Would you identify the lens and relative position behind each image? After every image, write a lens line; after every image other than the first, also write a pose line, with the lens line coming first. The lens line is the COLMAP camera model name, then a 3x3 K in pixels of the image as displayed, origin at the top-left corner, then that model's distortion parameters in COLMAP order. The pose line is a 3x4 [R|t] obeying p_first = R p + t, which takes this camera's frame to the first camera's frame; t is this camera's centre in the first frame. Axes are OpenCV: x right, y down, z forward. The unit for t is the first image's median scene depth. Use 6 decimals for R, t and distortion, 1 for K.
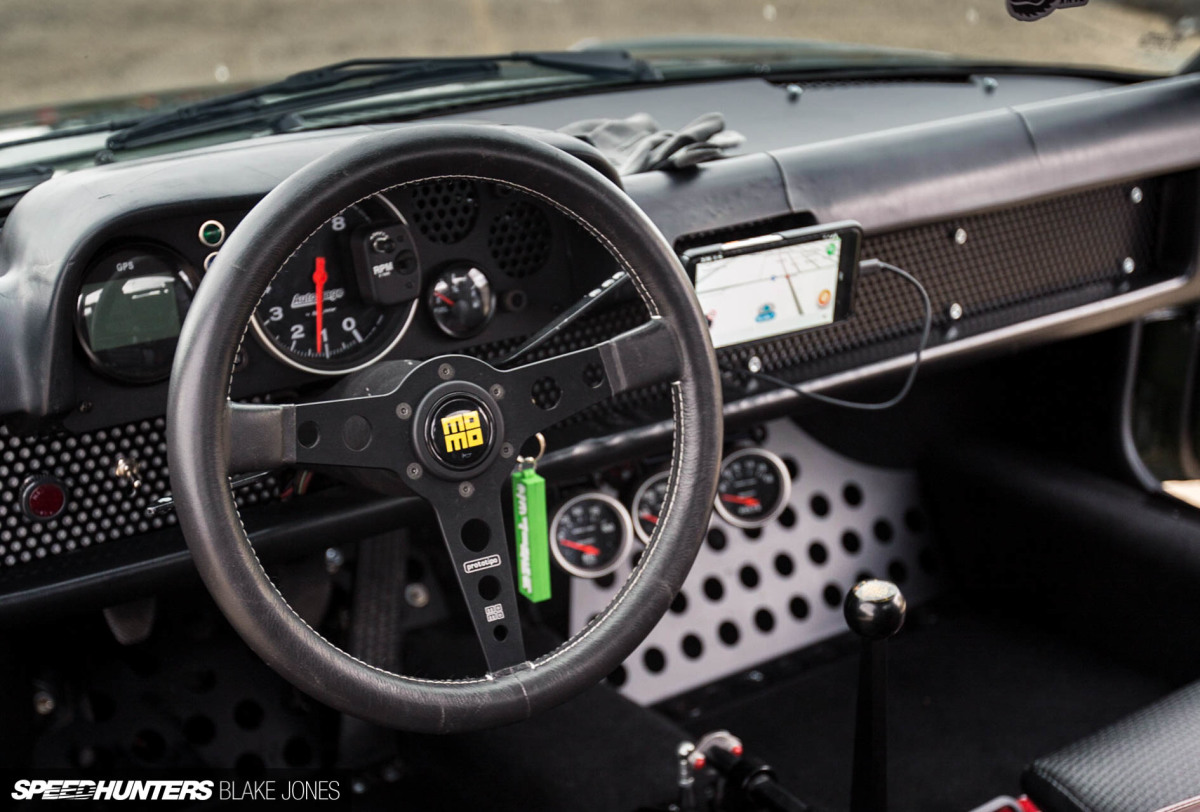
lens RADIAL K [[1632.5, 0, 600.0], [0, 1632.5, 406.0], [0, 0, 1]] dist [-0.006940, 0.002658]
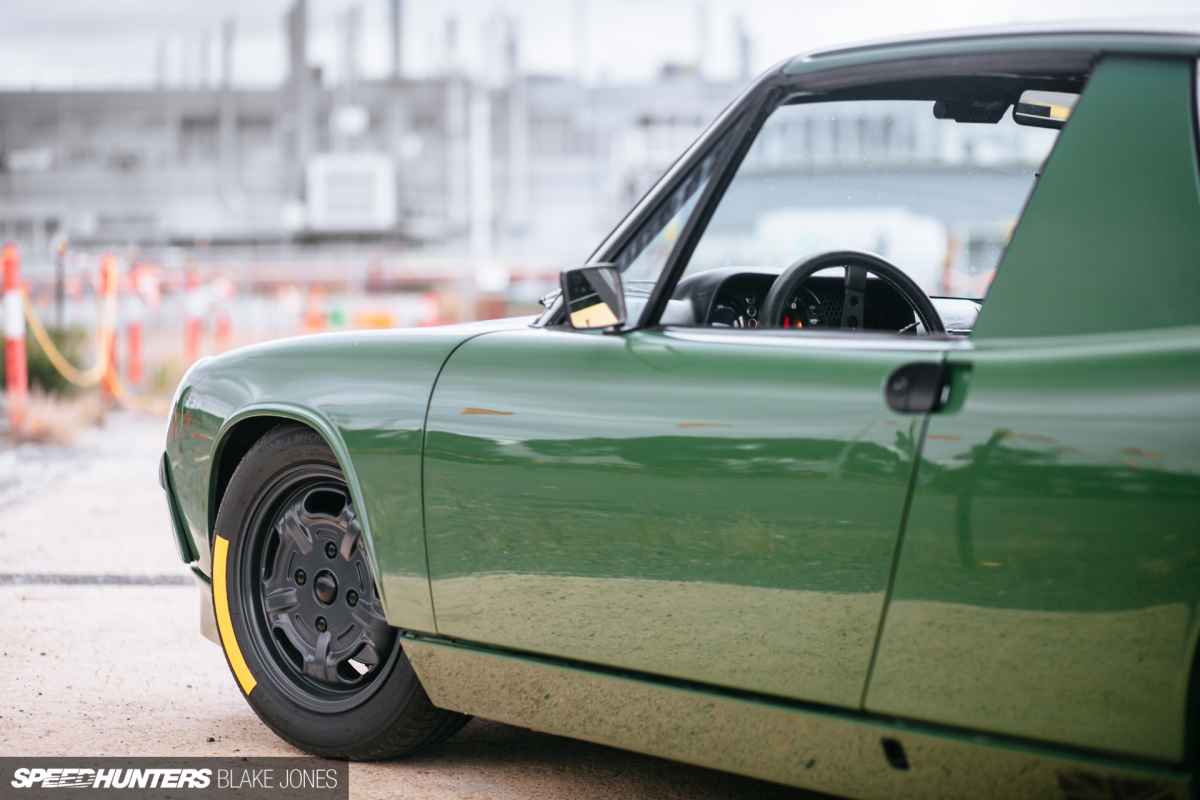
lens RADIAL K [[2857.0, 0, 600.0], [0, 2857.0, 400.0], [0, 0, 1]] dist [-0.070549, -0.063334]
pose [[0.997711, 0.030507, -0.060345, -0.188632], [-0.047769, 0.949628, -0.309716, 1.337462], [0.047857, 0.311890, 0.948912, -2.954305]]
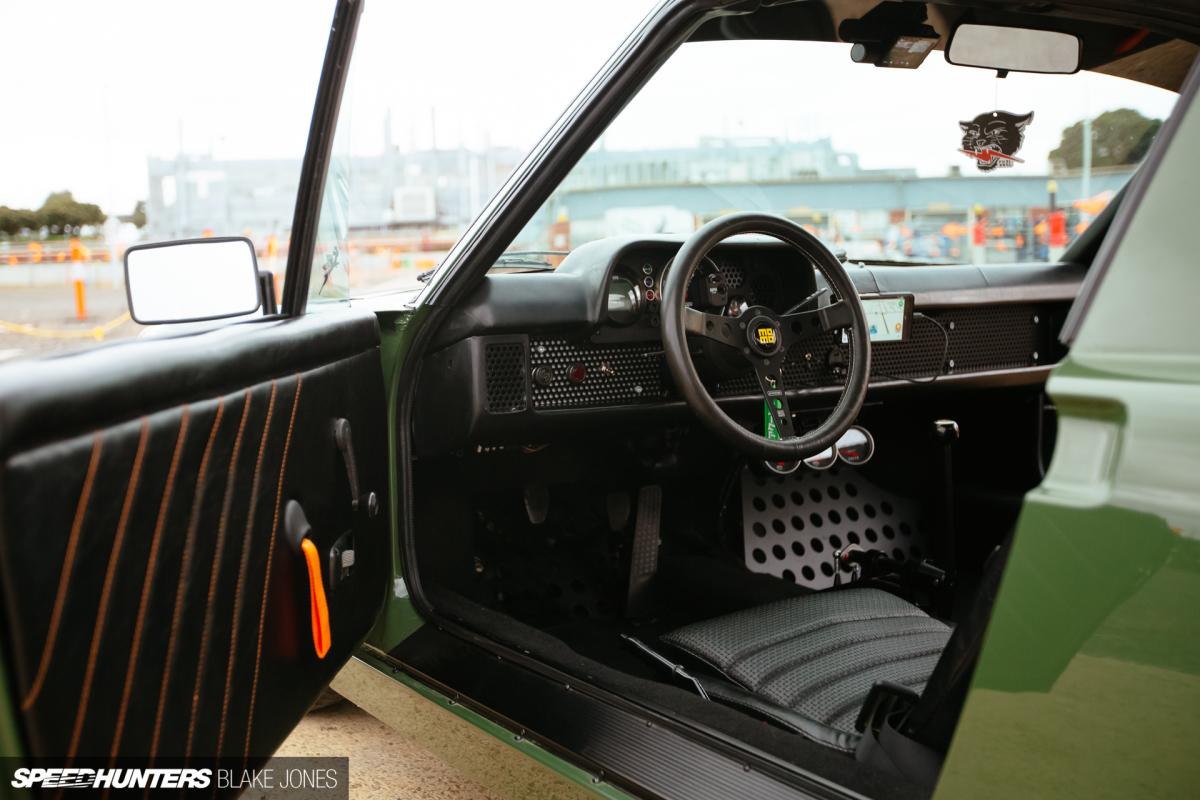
lens RADIAL K [[1240.4, 0, 600.0], [0, 1240.4, 400.0], [0, 0, 1]] dist [0.001988, -0.001014]
pose [[0.999940, 0.008394, -0.007042, -0.276847], [-0.009785, 0.973292, -0.229364, 0.462828], [0.004929, 0.229419, 0.973315, -0.650493]]
